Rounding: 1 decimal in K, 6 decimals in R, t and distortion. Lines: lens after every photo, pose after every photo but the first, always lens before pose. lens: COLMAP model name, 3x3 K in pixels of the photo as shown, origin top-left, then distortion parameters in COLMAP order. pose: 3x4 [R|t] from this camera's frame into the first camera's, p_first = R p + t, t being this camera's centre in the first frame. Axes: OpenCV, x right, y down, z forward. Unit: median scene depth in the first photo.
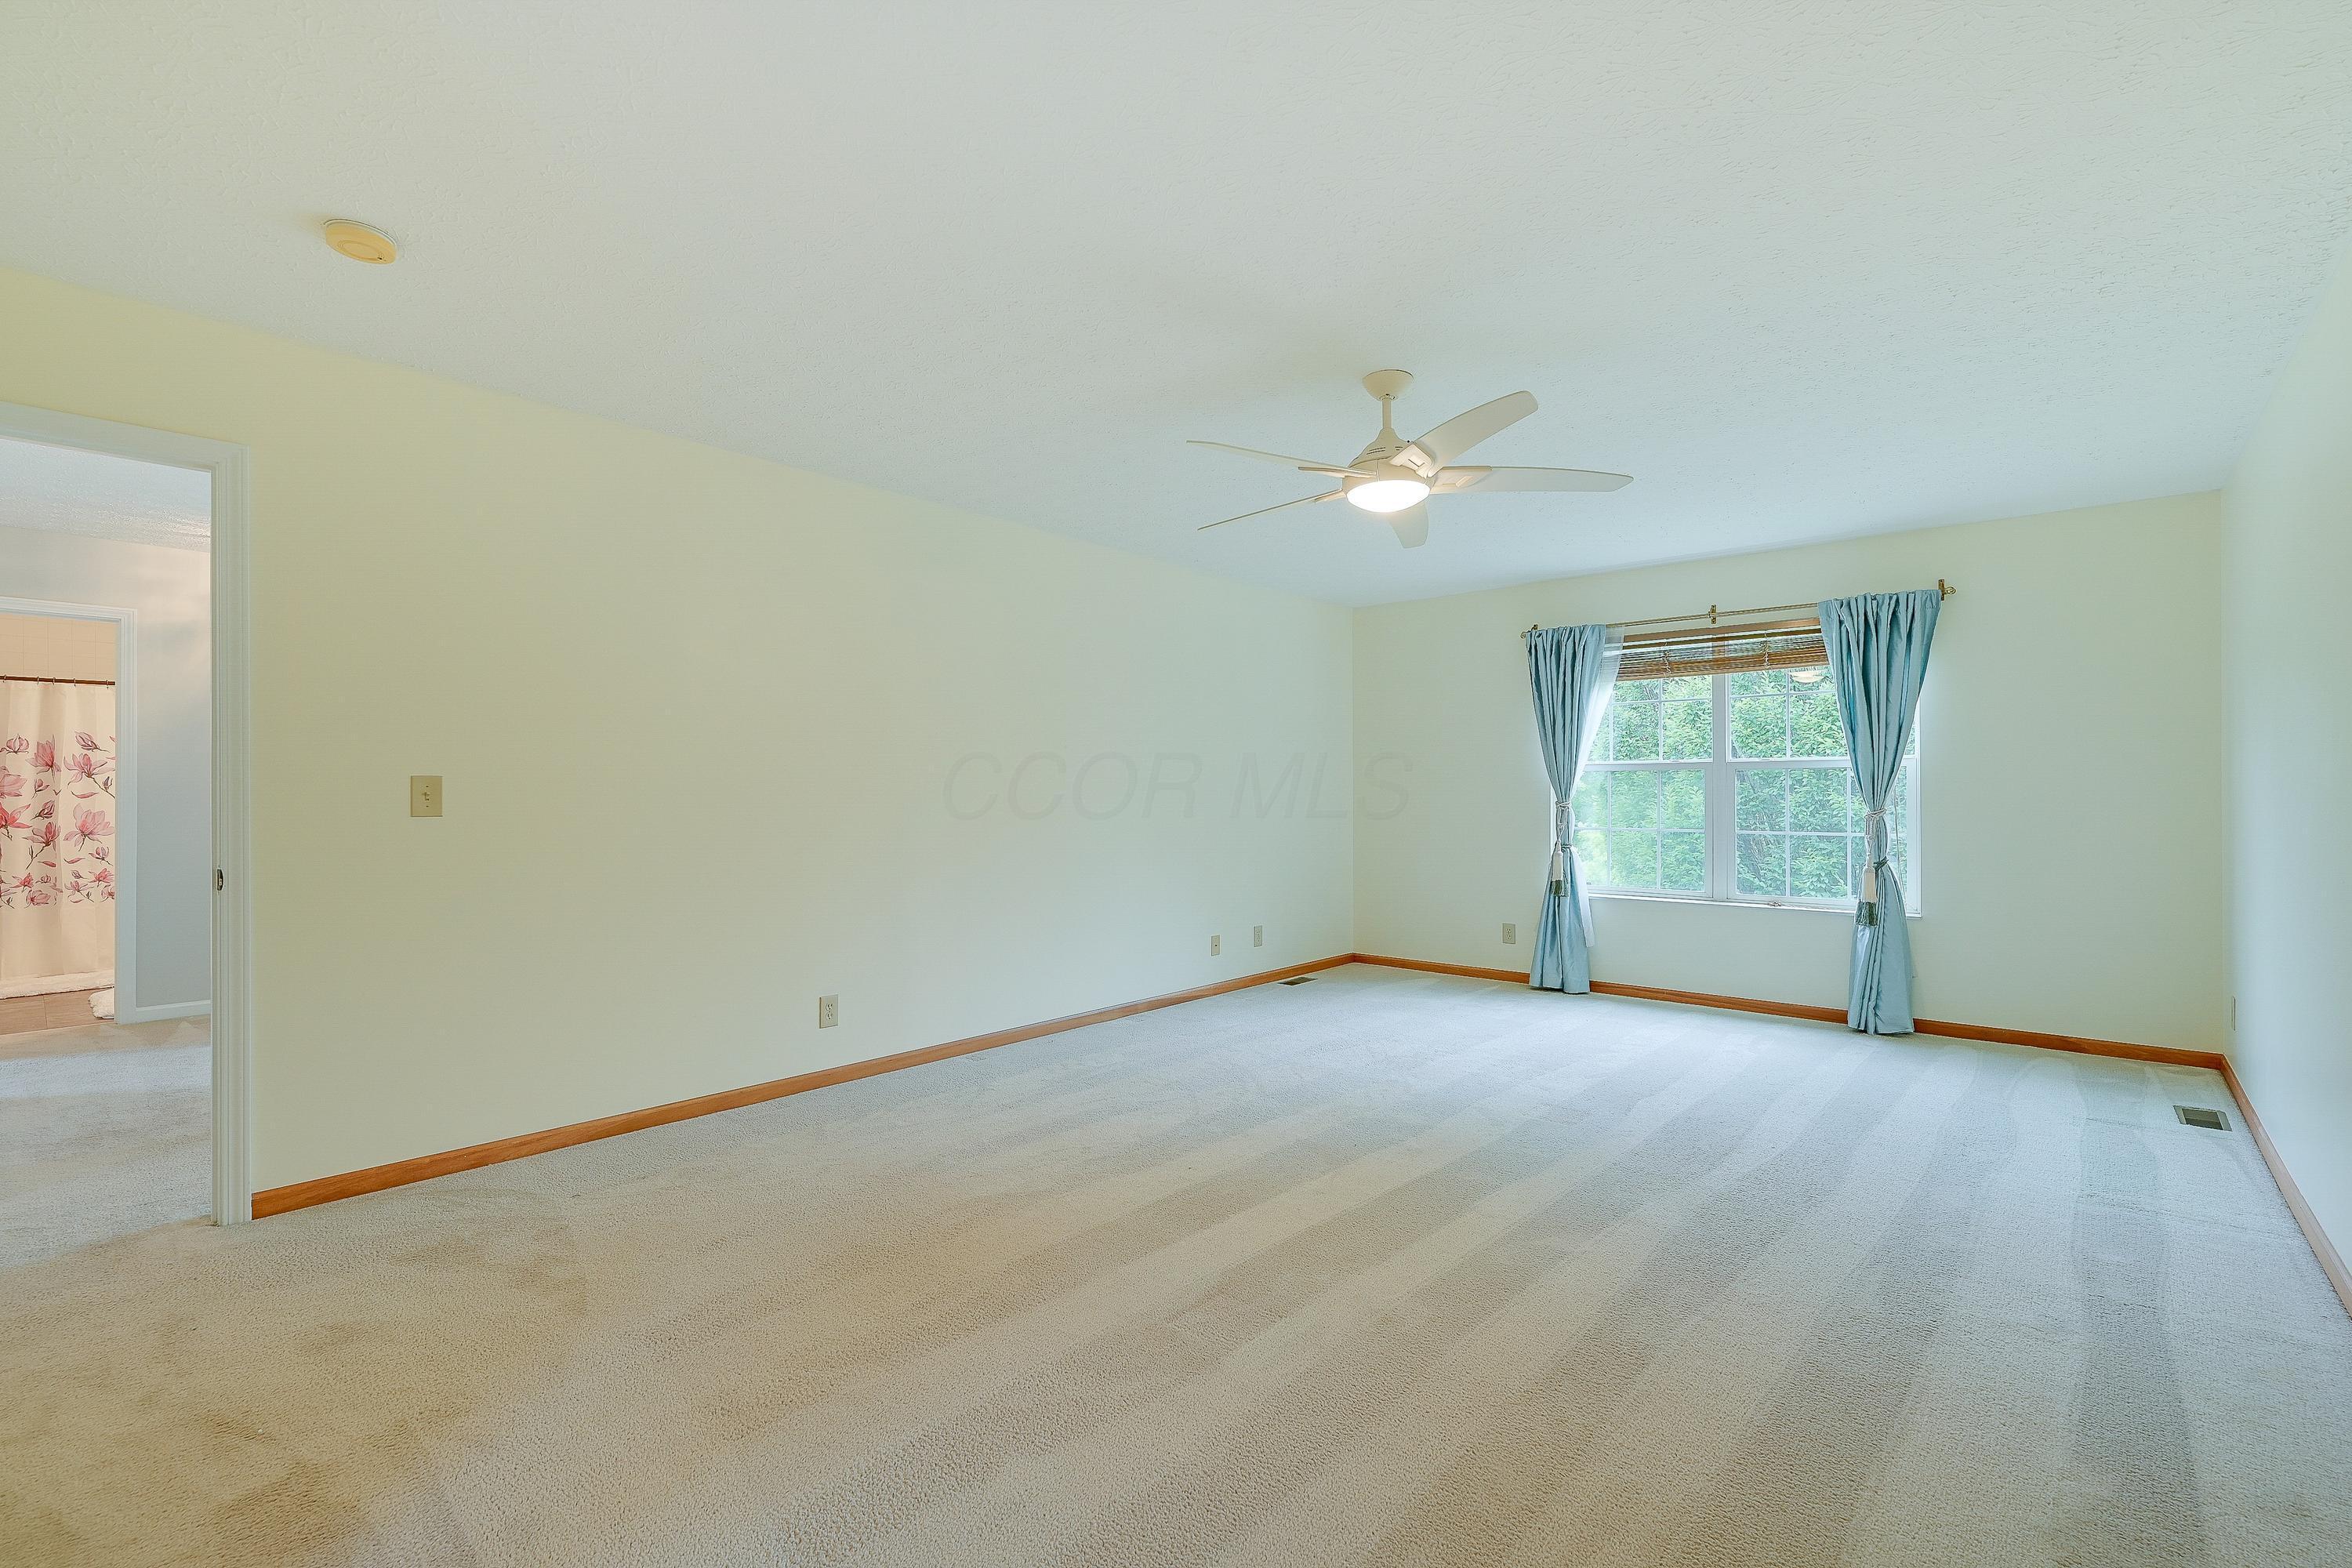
lens RADIAL K [[1020.8, 0, 1192.9], [0, 1020.8, 781.3], [0, 0, 1]] dist [-0.000841, -0.000148]
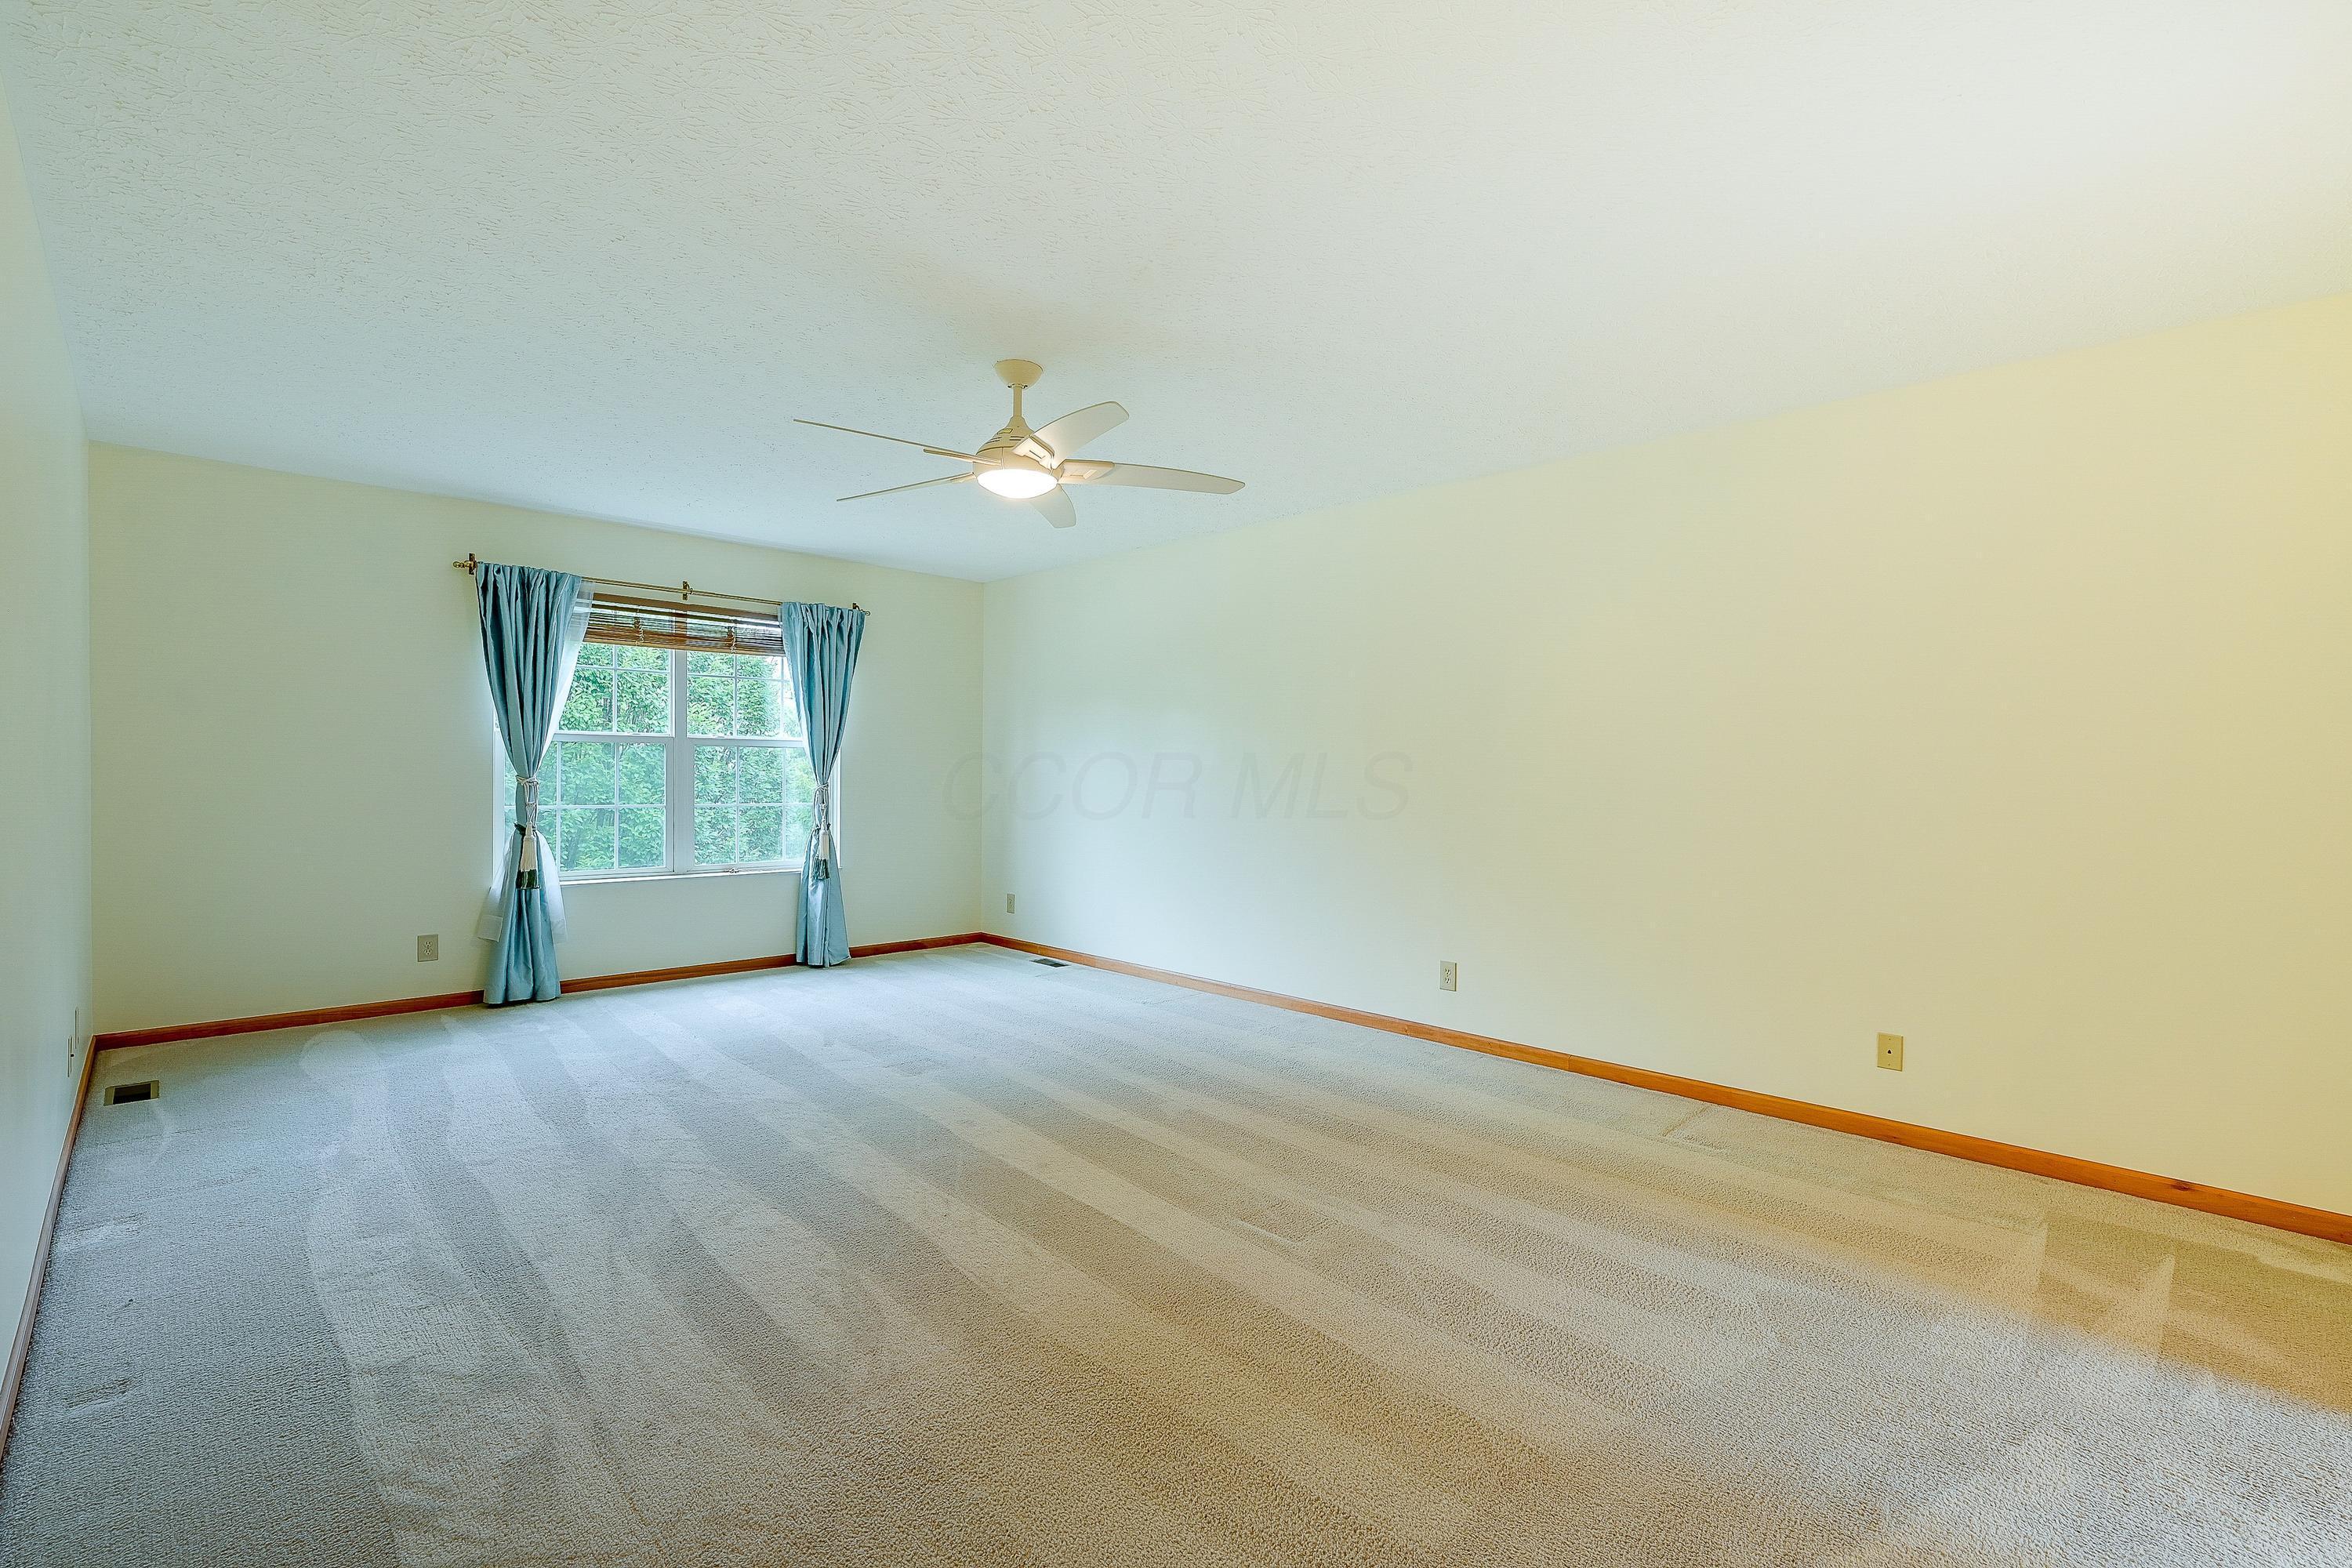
lens RADIAL K [[1020.8, 0, 1192.9], [0, 1020.8, 781.3], [0, 0, 1]] dist [-0.000841, -0.000148]
pose [[0.102481, -0.004843, 0.994723, -0.437268], [-0.020159, 0.999773, 0.006945, 0.007487], [-0.994531, -0.020765, 0.102360, 0.390300]]
